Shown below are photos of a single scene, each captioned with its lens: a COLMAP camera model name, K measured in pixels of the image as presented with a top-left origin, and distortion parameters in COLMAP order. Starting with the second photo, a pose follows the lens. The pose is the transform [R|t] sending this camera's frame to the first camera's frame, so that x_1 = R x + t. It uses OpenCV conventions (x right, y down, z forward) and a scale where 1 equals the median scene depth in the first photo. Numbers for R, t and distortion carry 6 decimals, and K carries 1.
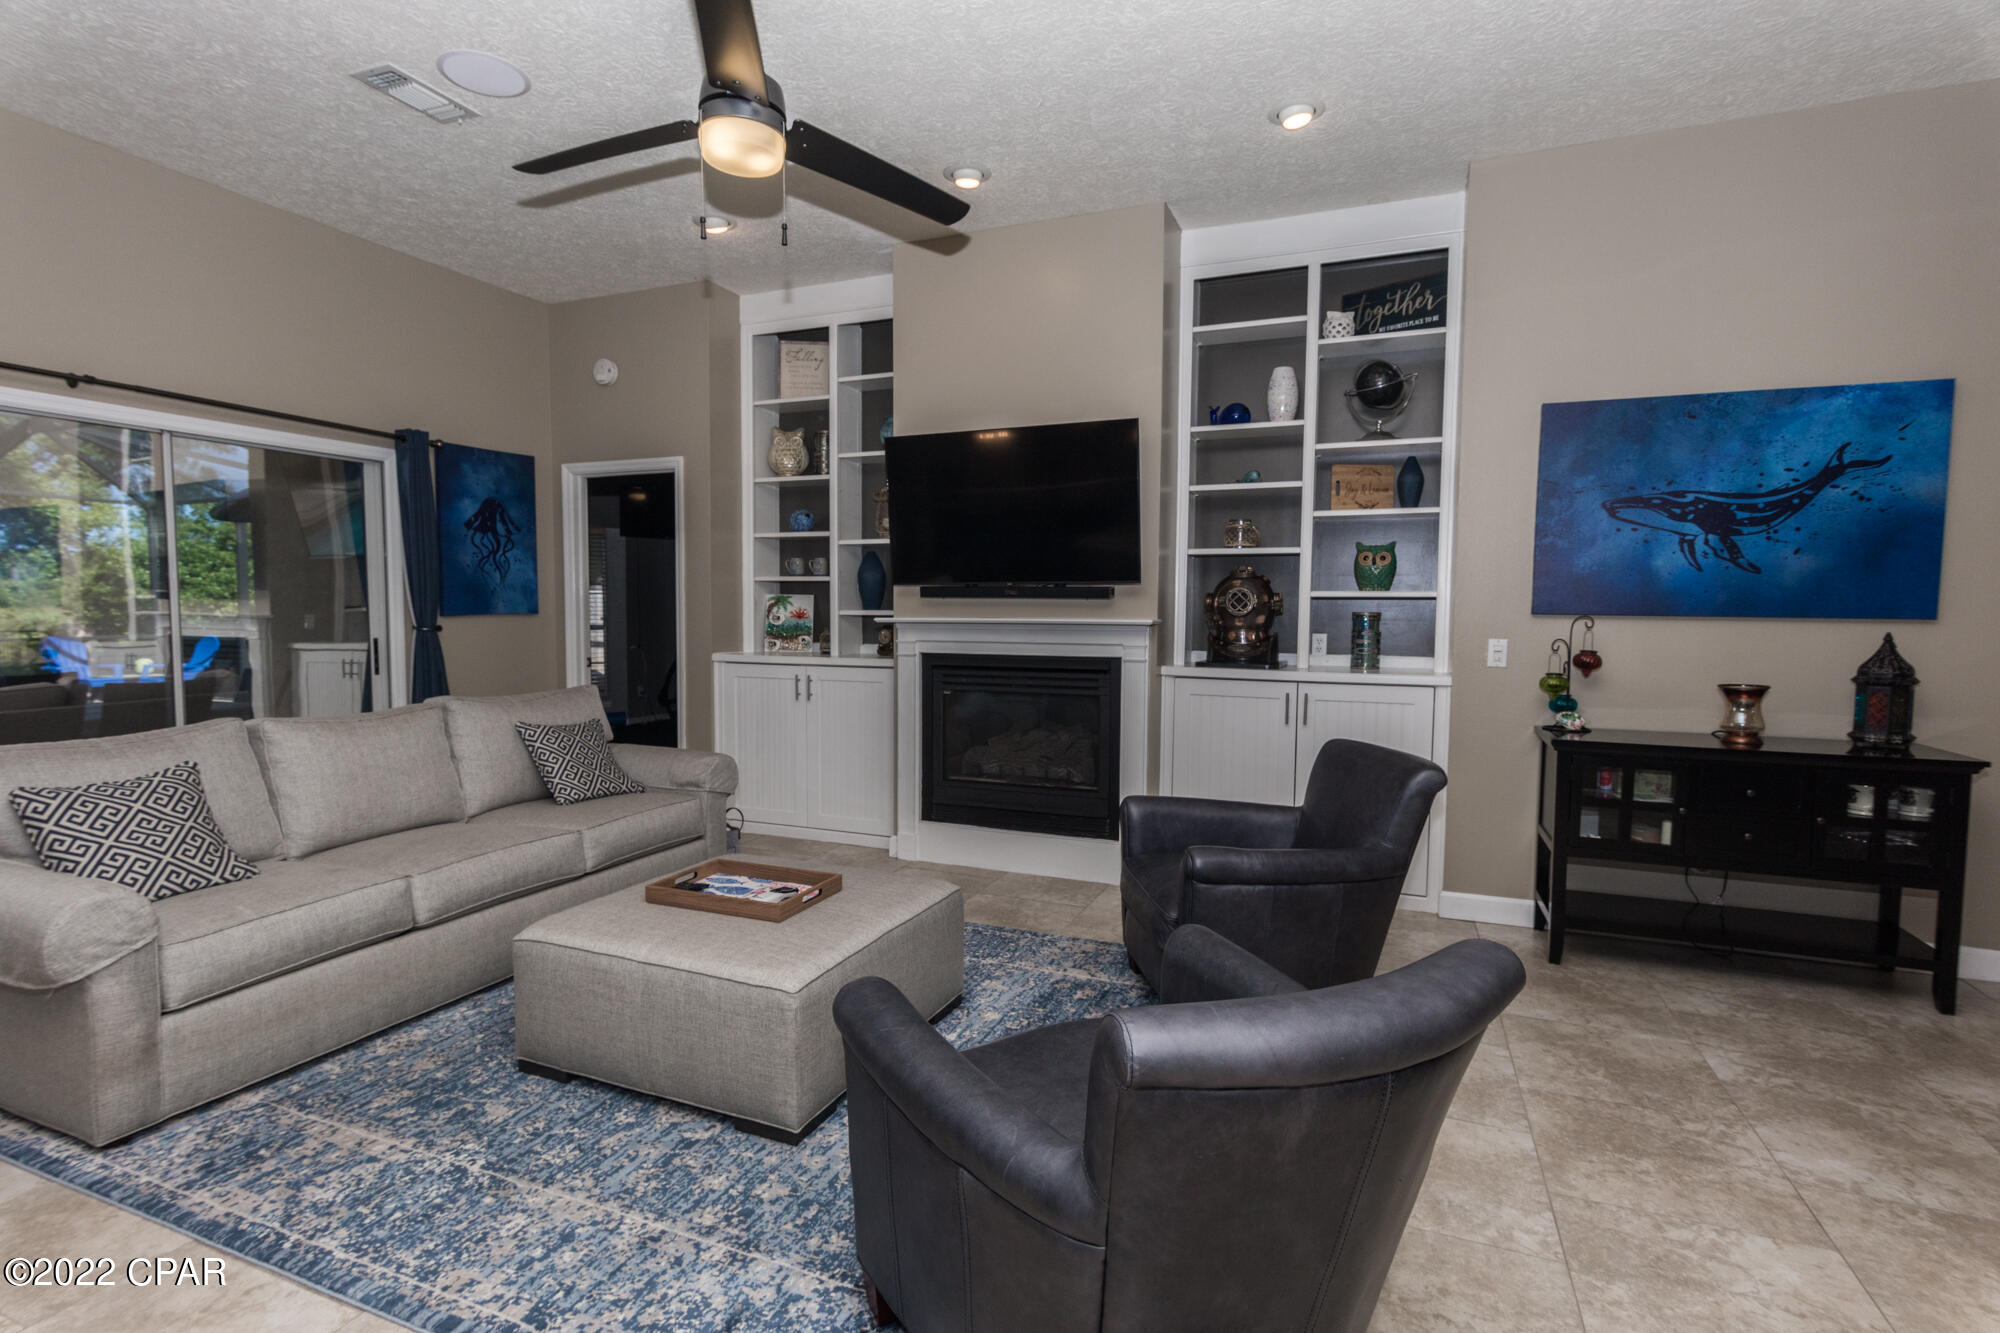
lens RADIAL K [[960.4, 0, 990.5], [0, 960.4, 669.5], [0, 0, 1]] dist [0.002503, 0.000207]
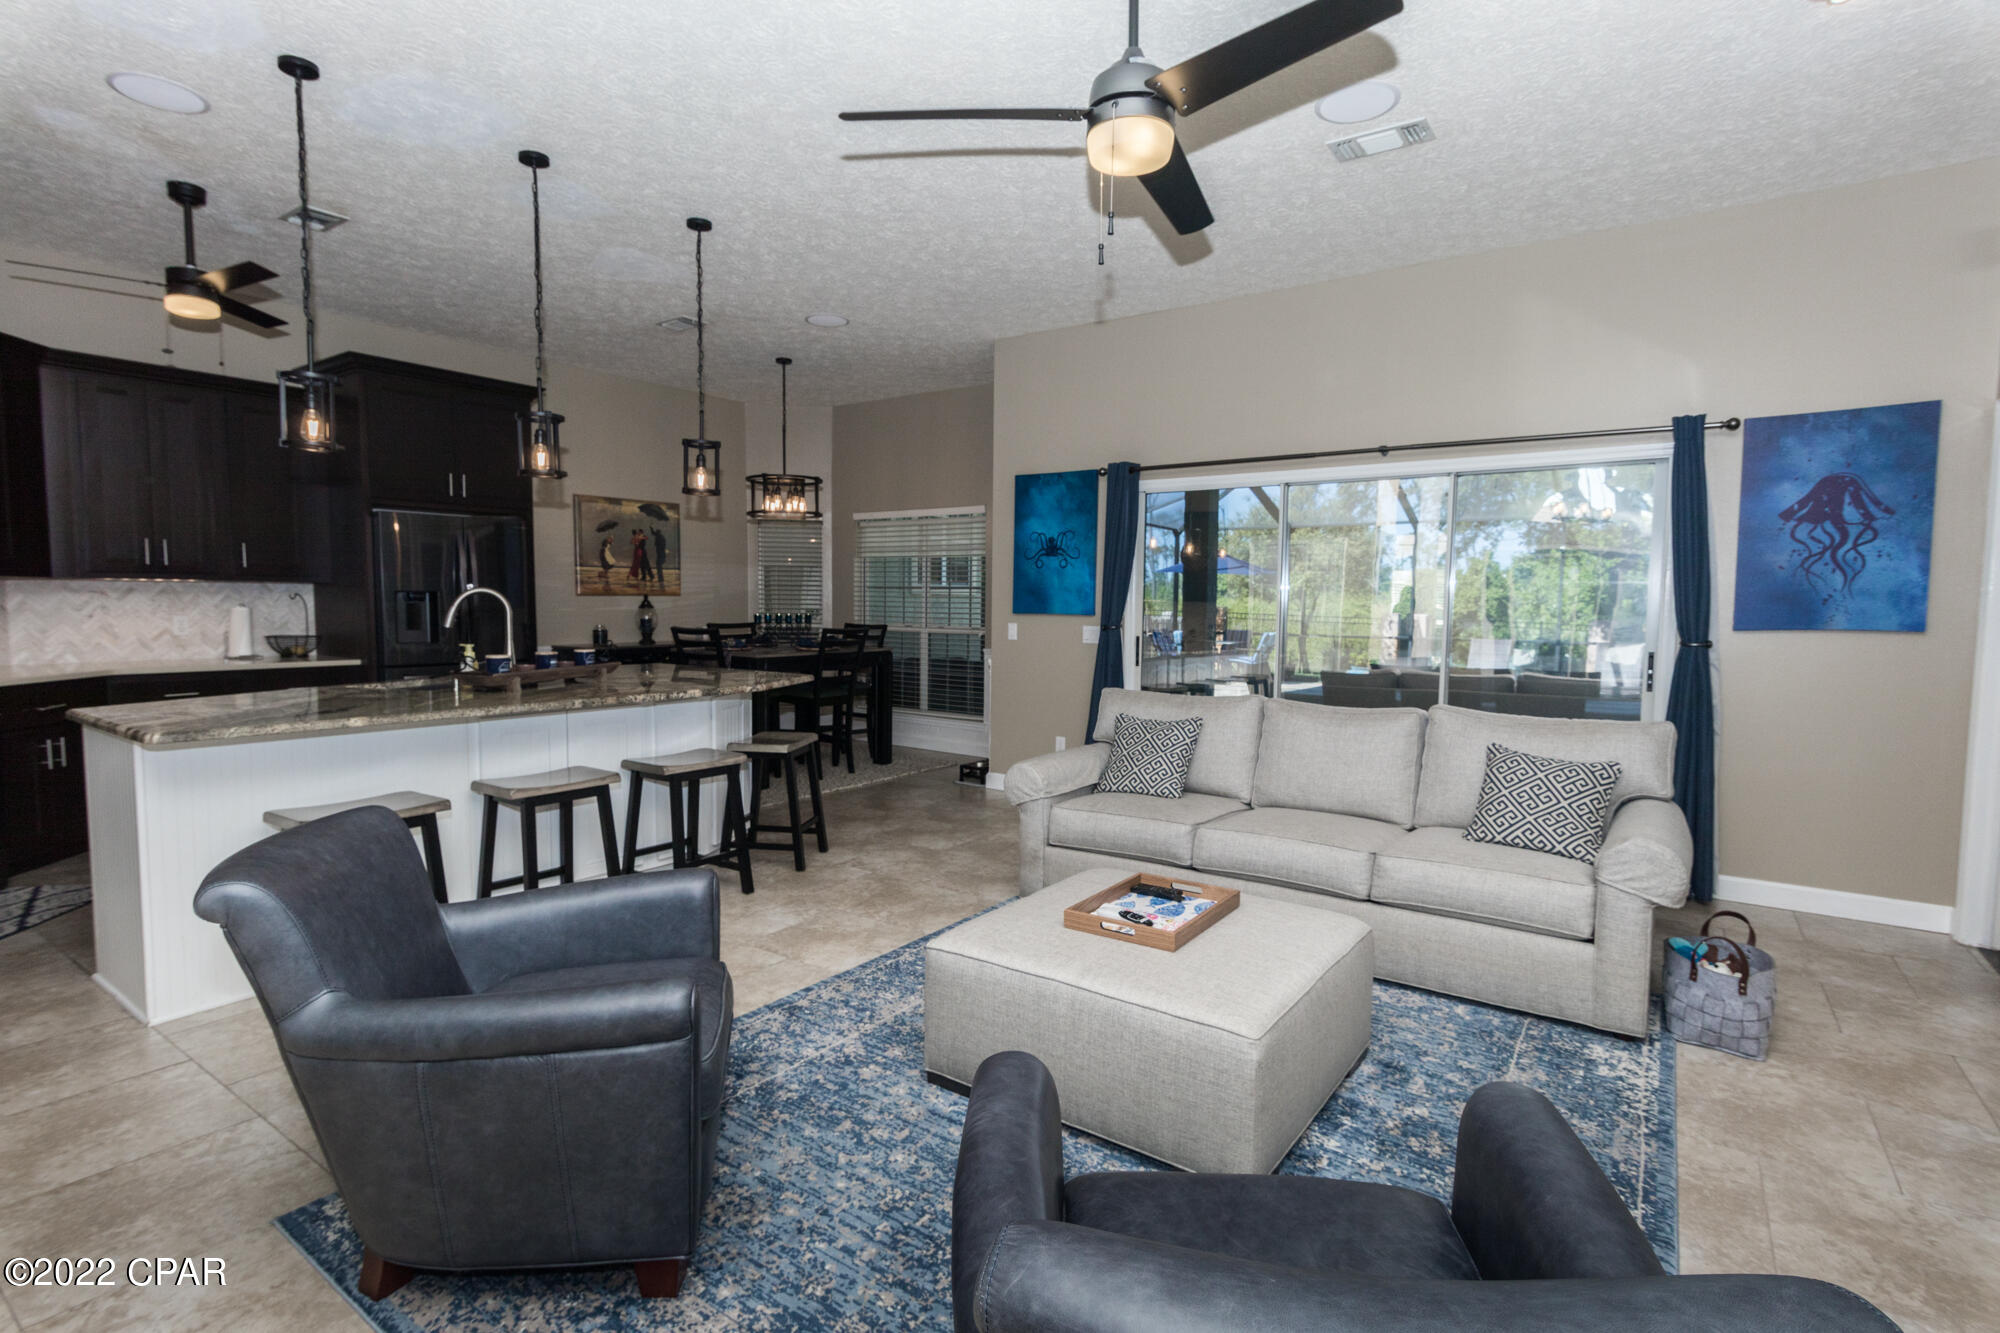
lens RADIAL K [[960.4, 0, 990.5], [0, 960.4, 669.5], [0, 0, 1]] dist [0.002503, 0.000207]
pose [[-0.221430, 0.057245, -0.973495, 0.531154], [-0.074524, 0.994363, 0.075423, -0.051415], [0.972324, 0.089250, -0.215916, 0.782437]]
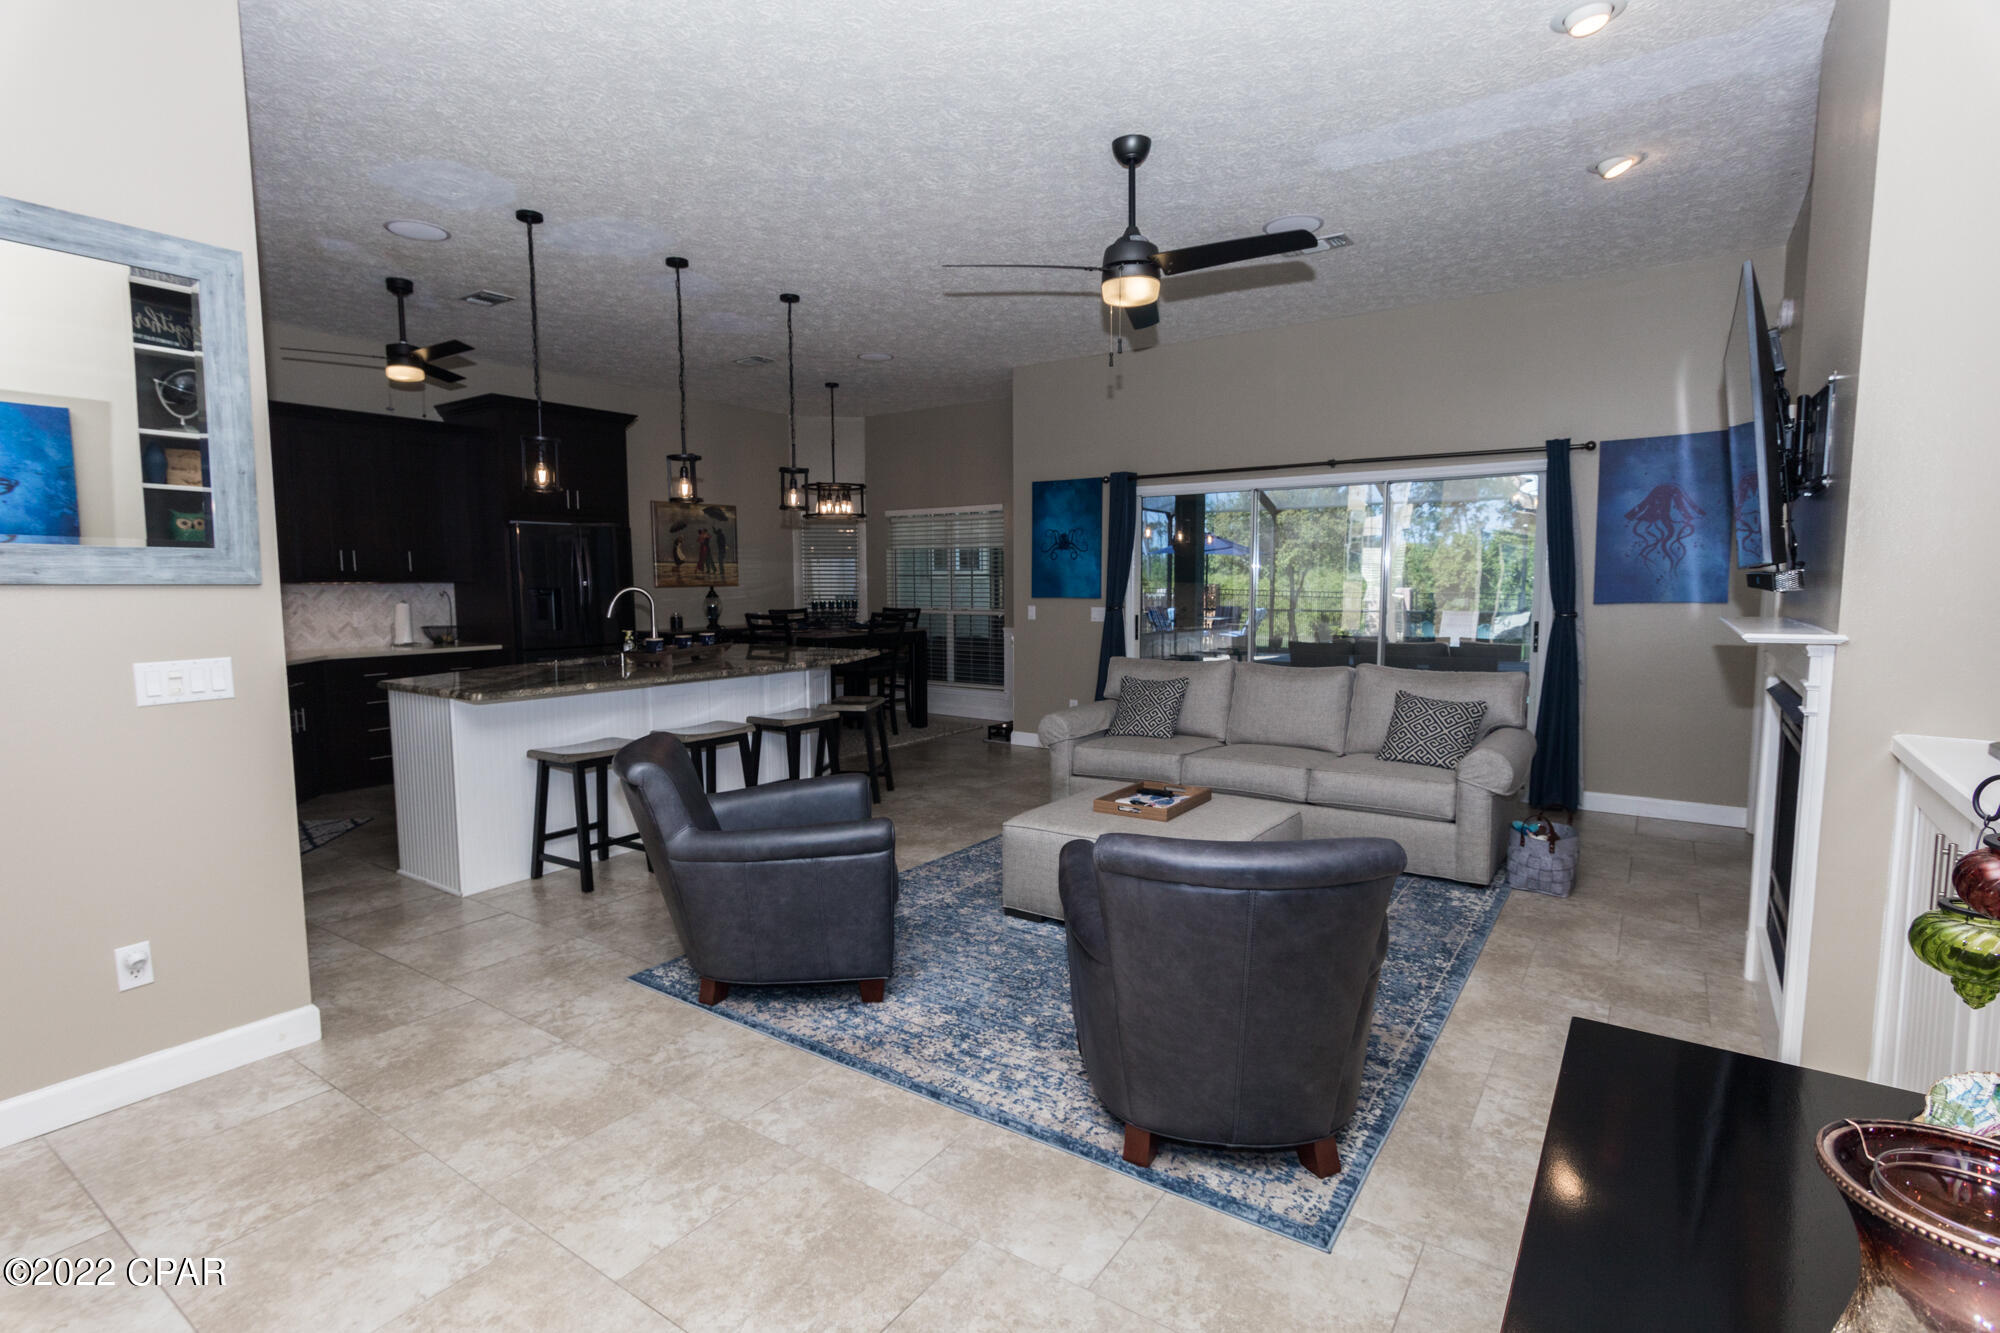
lens RADIAL K [[960.4, 0, 990.5], [0, 960.4, 669.5], [0, 0, 1]] dist [0.002503, 0.000207]
pose [[-0.216289, 0.082232, -0.972860, 0.886939], [-0.058243, 0.993585, 0.096932, -0.066183], [0.974591, 0.077627, -0.210112, 0.799343]]
